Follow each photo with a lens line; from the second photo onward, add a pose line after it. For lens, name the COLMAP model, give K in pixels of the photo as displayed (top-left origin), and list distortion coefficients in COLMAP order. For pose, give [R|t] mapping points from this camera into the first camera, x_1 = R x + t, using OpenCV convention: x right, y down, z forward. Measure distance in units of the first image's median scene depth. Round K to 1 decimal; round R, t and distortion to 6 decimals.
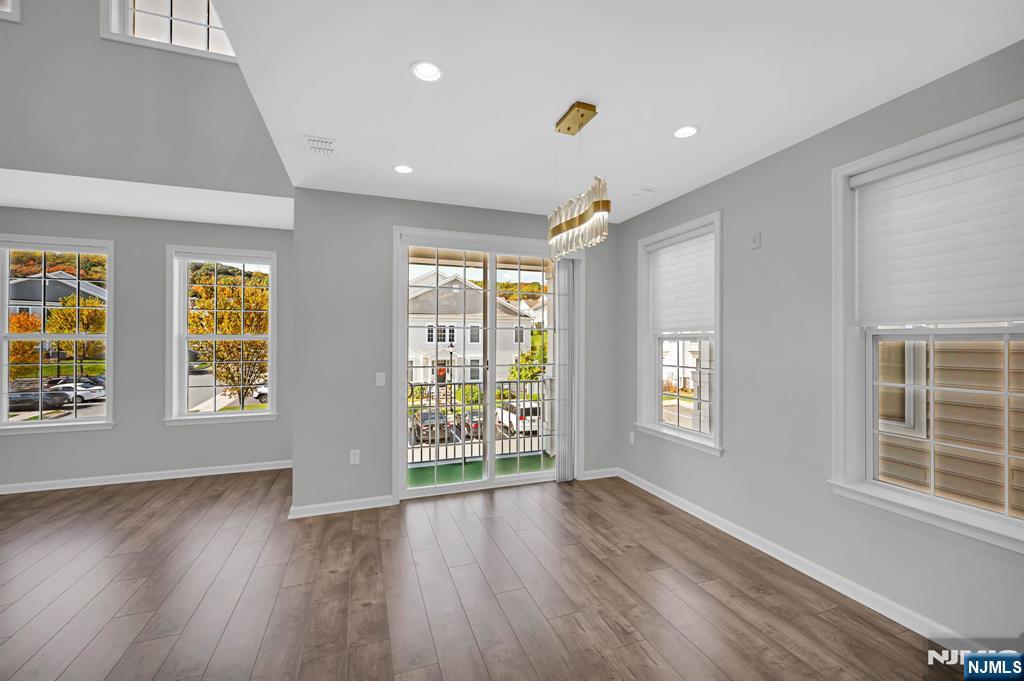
lens RADIAL K [[412.8, 0, 518.6], [0, 412.8, 339.3], [0, 0, 1]] dist [-0.001560, -0.000190]
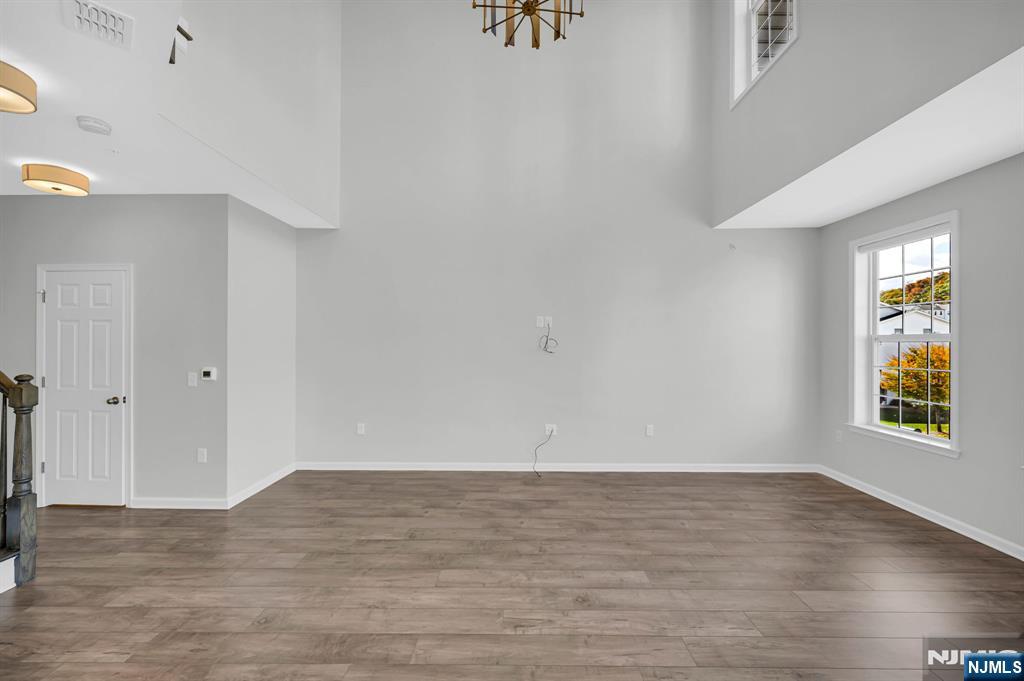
lens RADIAL K [[412.8, 0, 508.7], [0, 412.8, 337.9], [0, 0, 1]] dist [-0.001560, -0.000190]
pose [[-0.367786, -0.006652, -0.929887, 0.020421], [0.002270, 0.999965, -0.008051, 0.000344], [0.929908, -0.005071, -0.367758, 0.536424]]
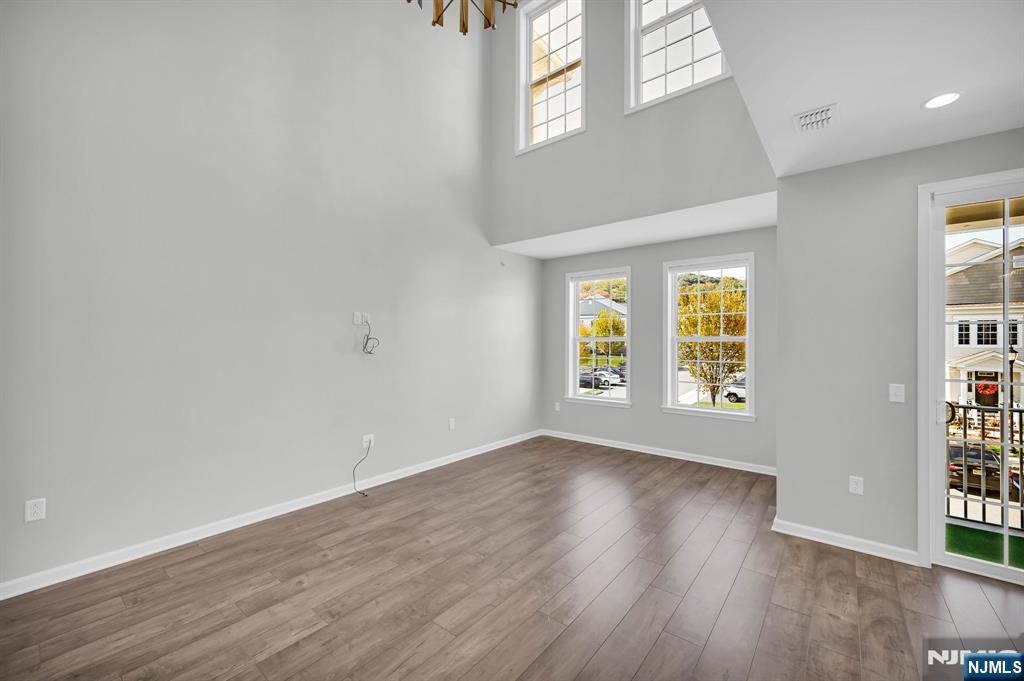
lens RADIAL K [[412.8, 0, 515.4], [0, 412.8, 336.2], [0, 0, 1]] dist [-0.001560, -0.000190]
pose [[0.511142, -0.009160, -0.859447, -0.035754], [-0.000184, 0.999942, -0.010767, 0.001011], [0.859496, 0.005662, 0.511111, 0.006007]]
